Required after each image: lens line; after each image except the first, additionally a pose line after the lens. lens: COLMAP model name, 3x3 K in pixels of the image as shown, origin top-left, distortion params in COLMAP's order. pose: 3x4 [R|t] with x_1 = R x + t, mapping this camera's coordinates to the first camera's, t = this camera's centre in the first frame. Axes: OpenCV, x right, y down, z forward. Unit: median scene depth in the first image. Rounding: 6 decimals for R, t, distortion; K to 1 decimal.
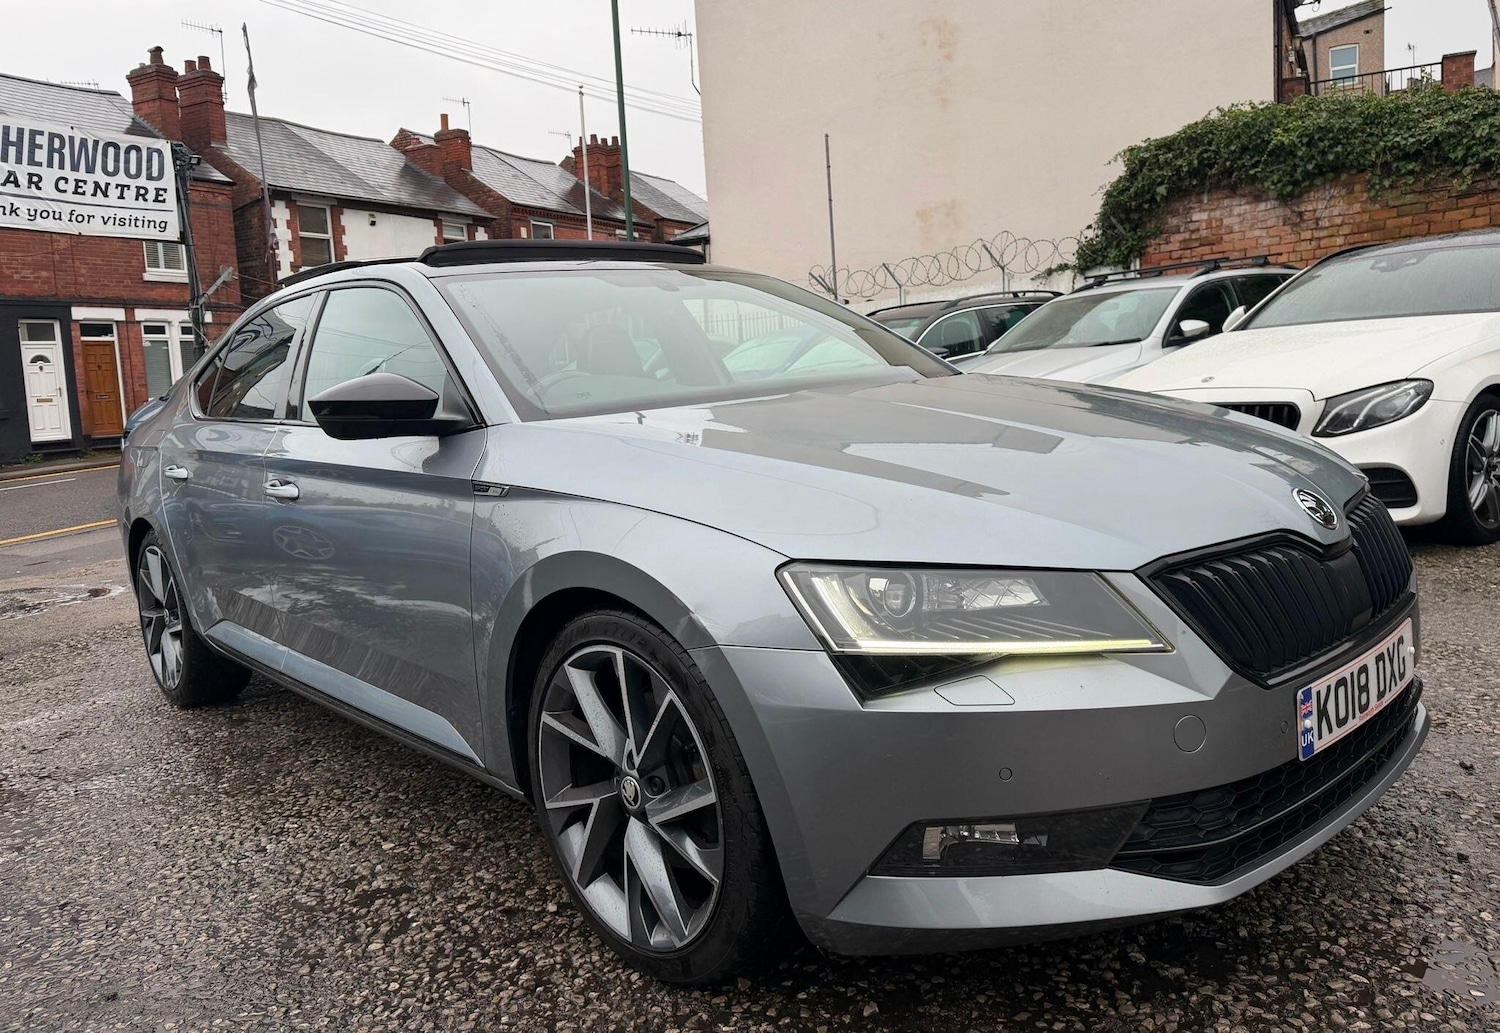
lens RADIAL K [[1090.2, 0, 761.1], [0, 1090.2, 465.4], [0, 0, 1]] dist [0.006145, -0.017384]
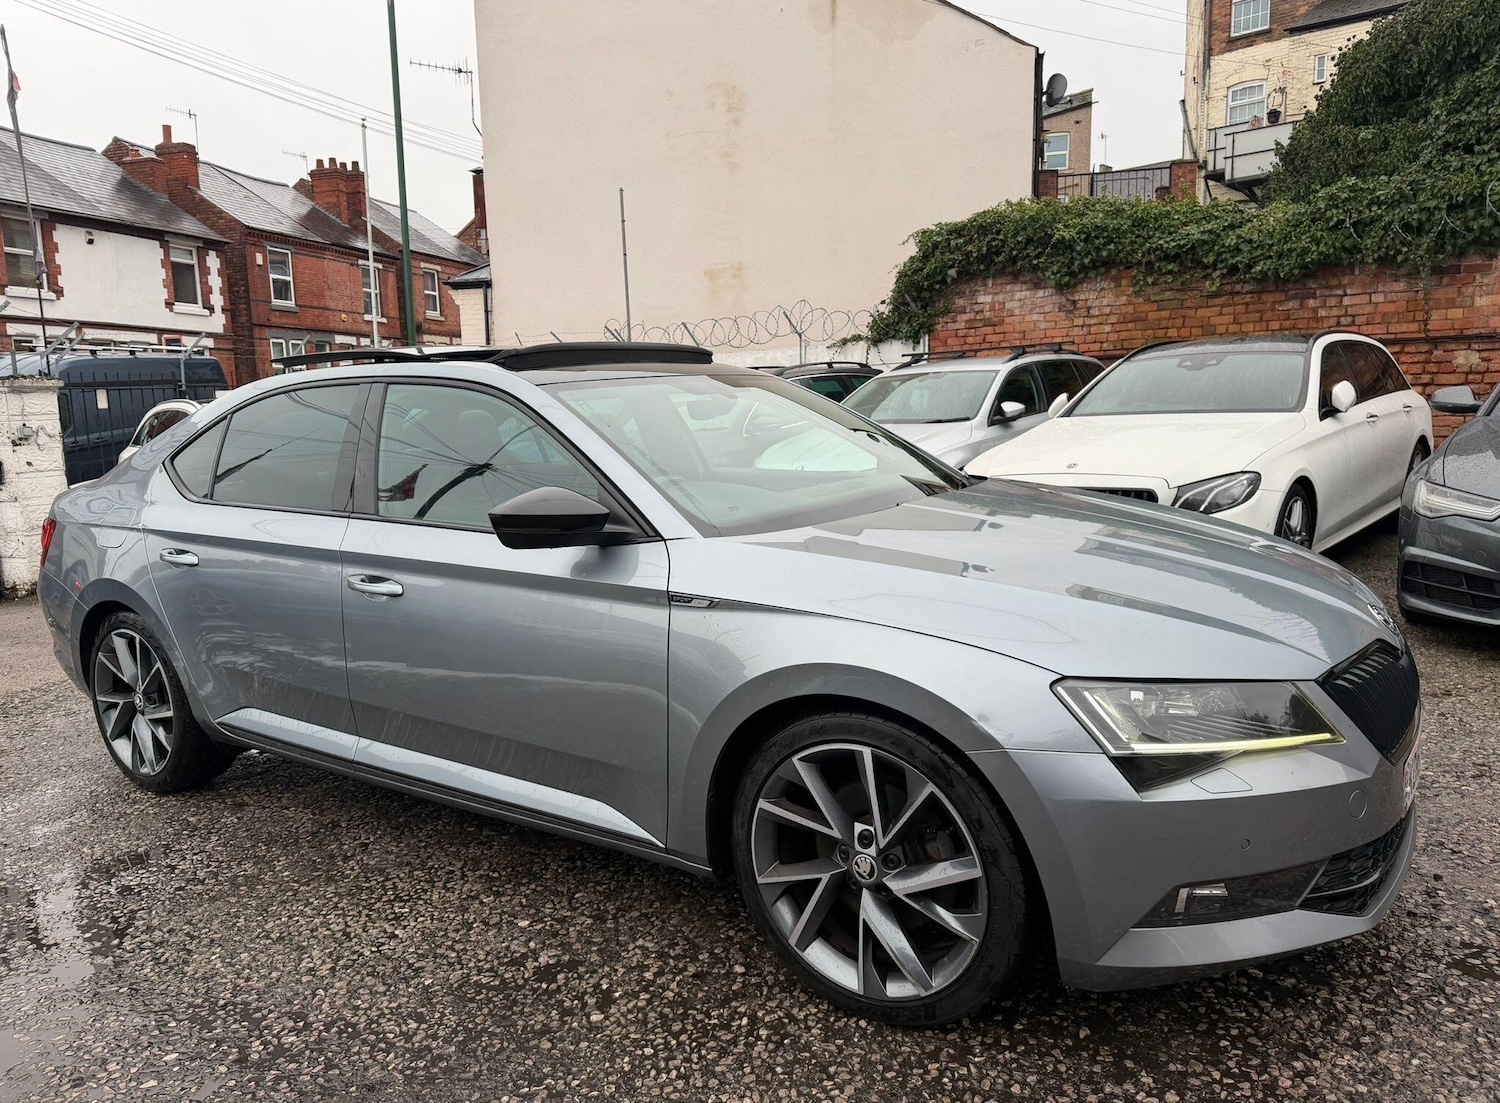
lens RADIAL K [[1062.8, 0, 724.2], [0, 1062.8, 566.4], [0, 0, 1]] dist [0.022901, -0.035959]
pose [[0.977234, -0.000292, 0.212164, -0.099512], [-0.011523, 0.998450, 0.054450, -0.016044], [-0.211851, -0.055655, 0.975716, -0.011318]]
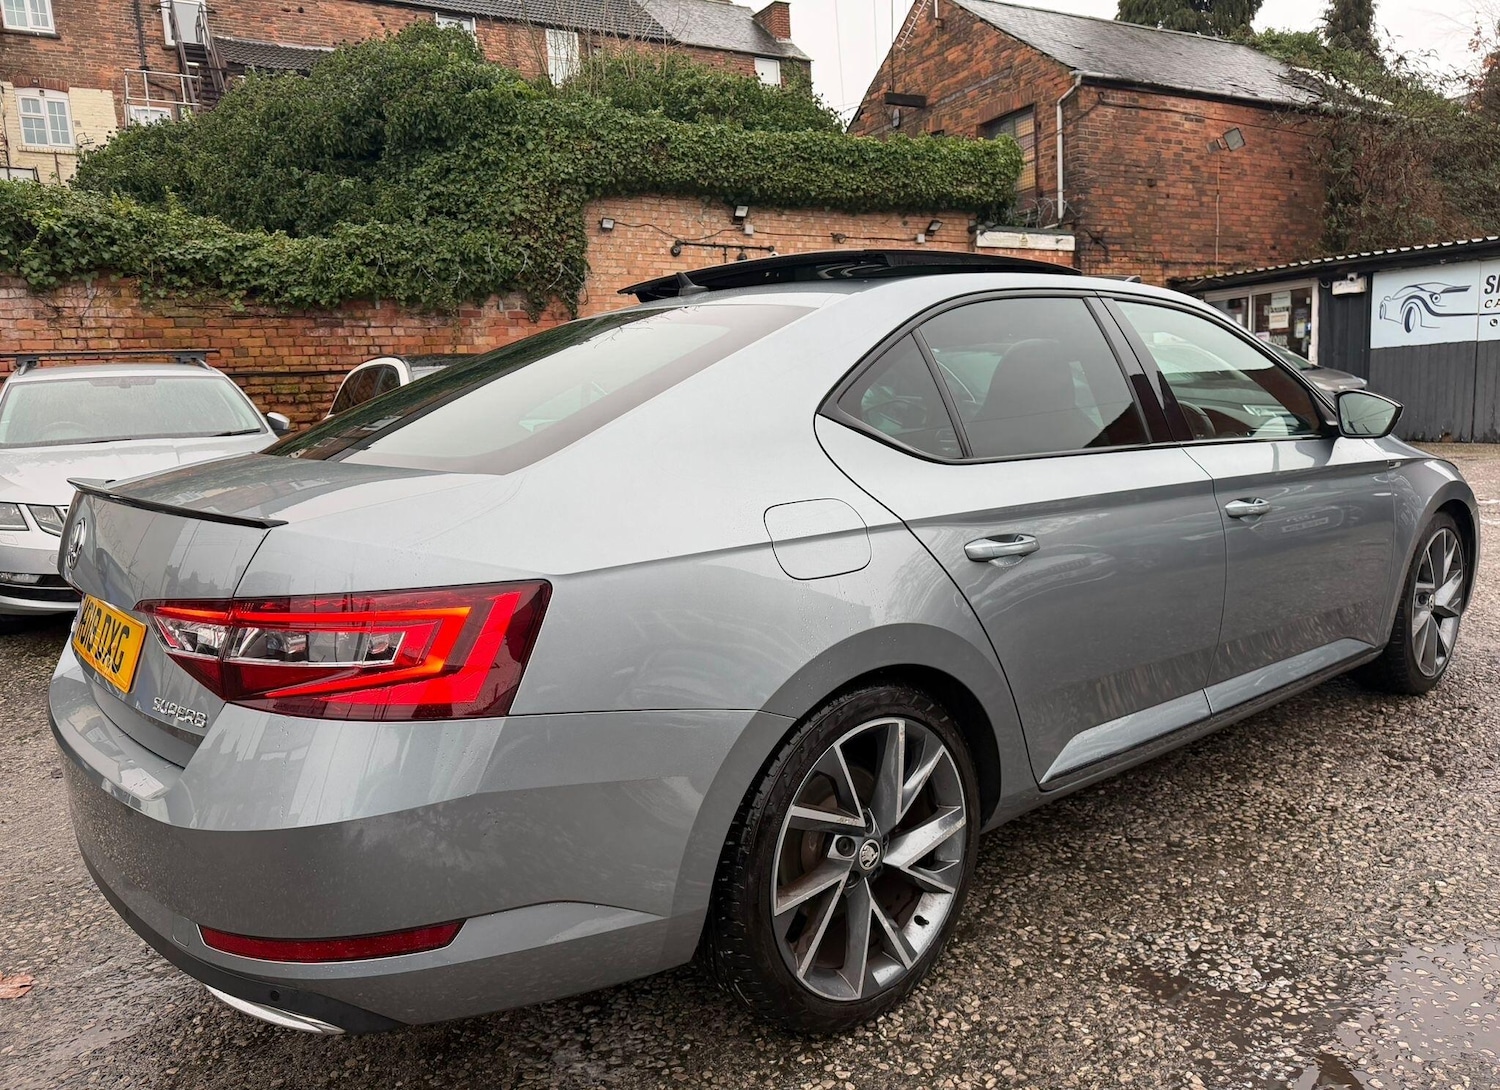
lens RADIAL K [[1062.7, 0, 749.4], [0, 1062.7, 587.2], [0, 0, 1]] dist [0.016600, -0.028212]
pose [[0.060614, -0.110567, 0.992019, -0.428520], [0.125161, 0.986844, 0.102343, -0.018550], [-0.990283, 0.117958, 0.073655, 0.416365]]
